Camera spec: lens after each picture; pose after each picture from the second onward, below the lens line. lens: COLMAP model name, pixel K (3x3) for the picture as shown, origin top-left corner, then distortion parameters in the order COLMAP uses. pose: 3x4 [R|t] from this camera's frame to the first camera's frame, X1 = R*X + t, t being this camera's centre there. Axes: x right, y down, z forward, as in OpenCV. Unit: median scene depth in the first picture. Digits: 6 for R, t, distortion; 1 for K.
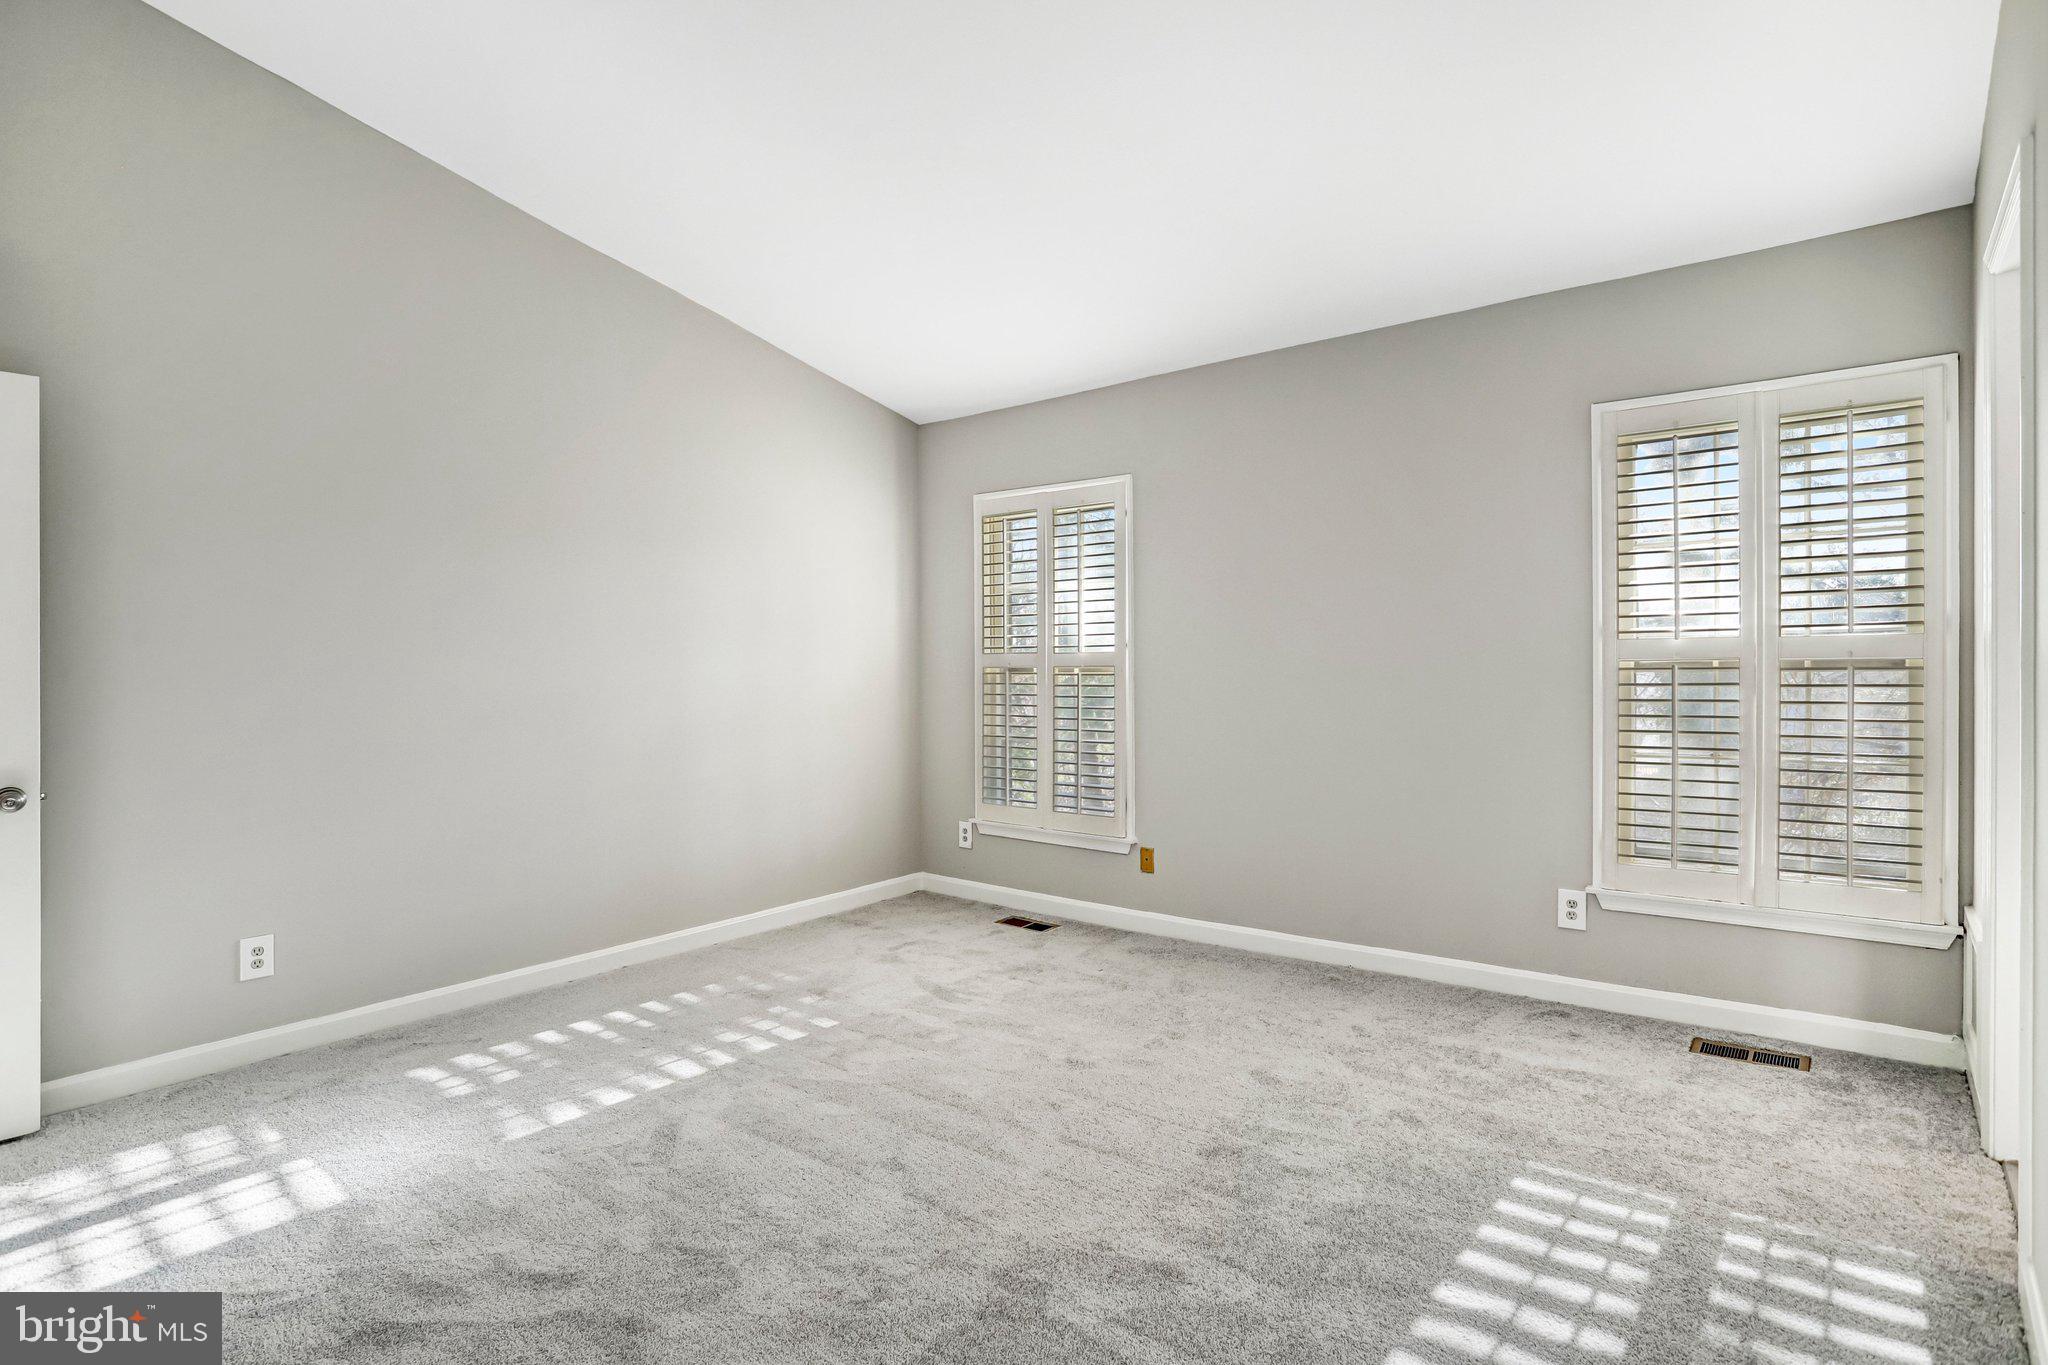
lens RADIAL K [[1027.7, 0, 1024.6], [0, 1027.7, 643.3], [0, 0, 1]] dist [-0.075912, 0.032197]
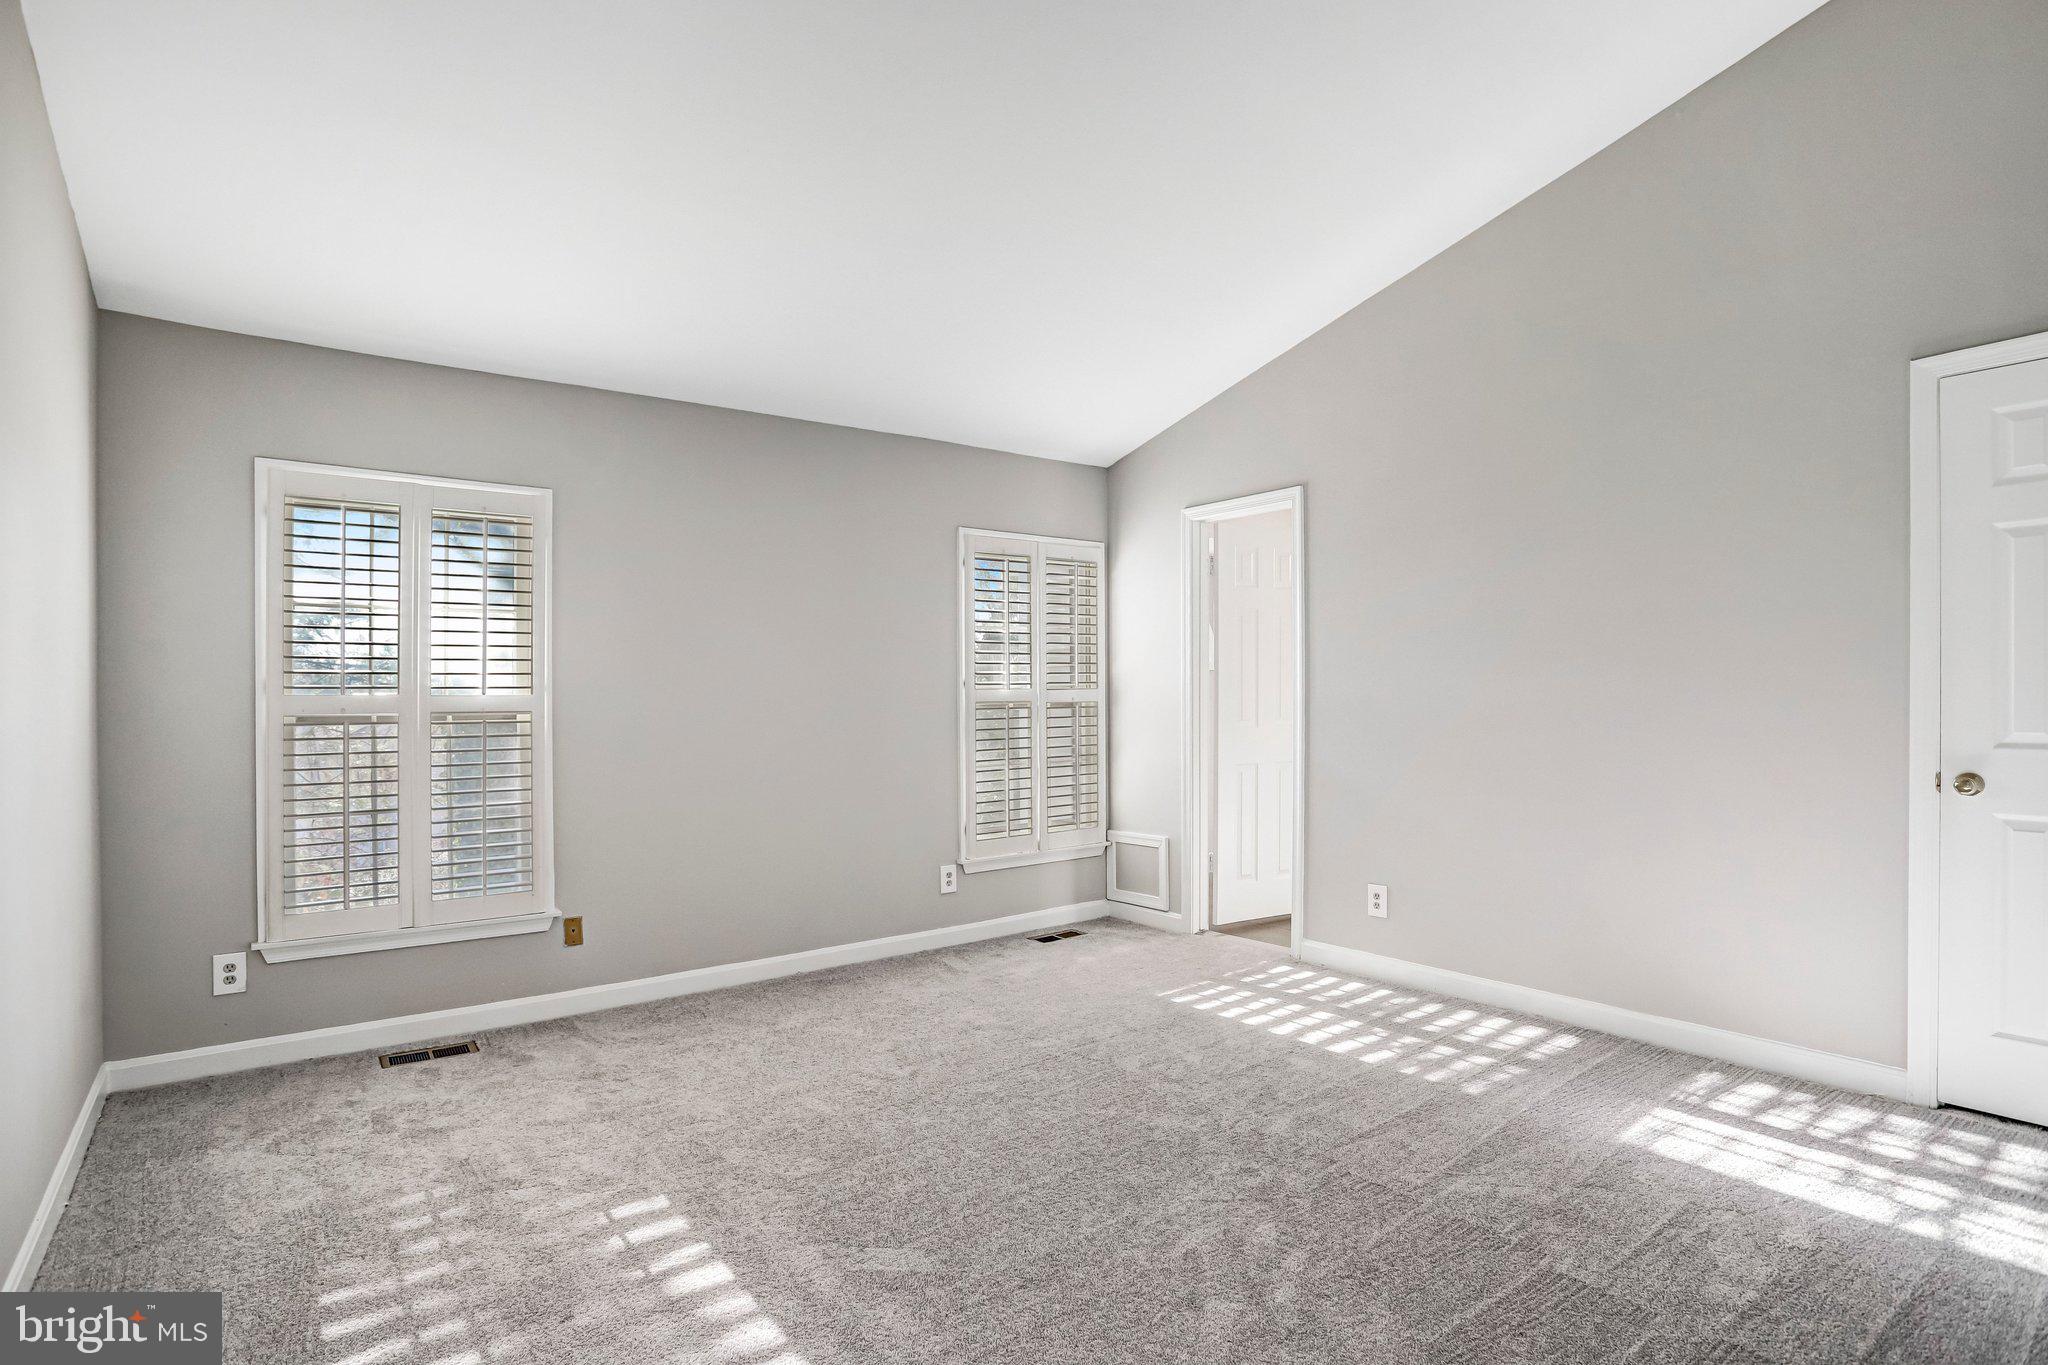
lens RADIAL K [[1071.8, 0, 1024.0], [0, 1071.8, 682.5], [0, 0, 1]] dist [-0.043010, 0.001108]
pose [[0.228030, 0.023439, 0.973372, -0.913649], [-0.006707, 0.999724, -0.022503, 0.020614], [-0.973631, -0.001397, 0.228124, 0.550829]]
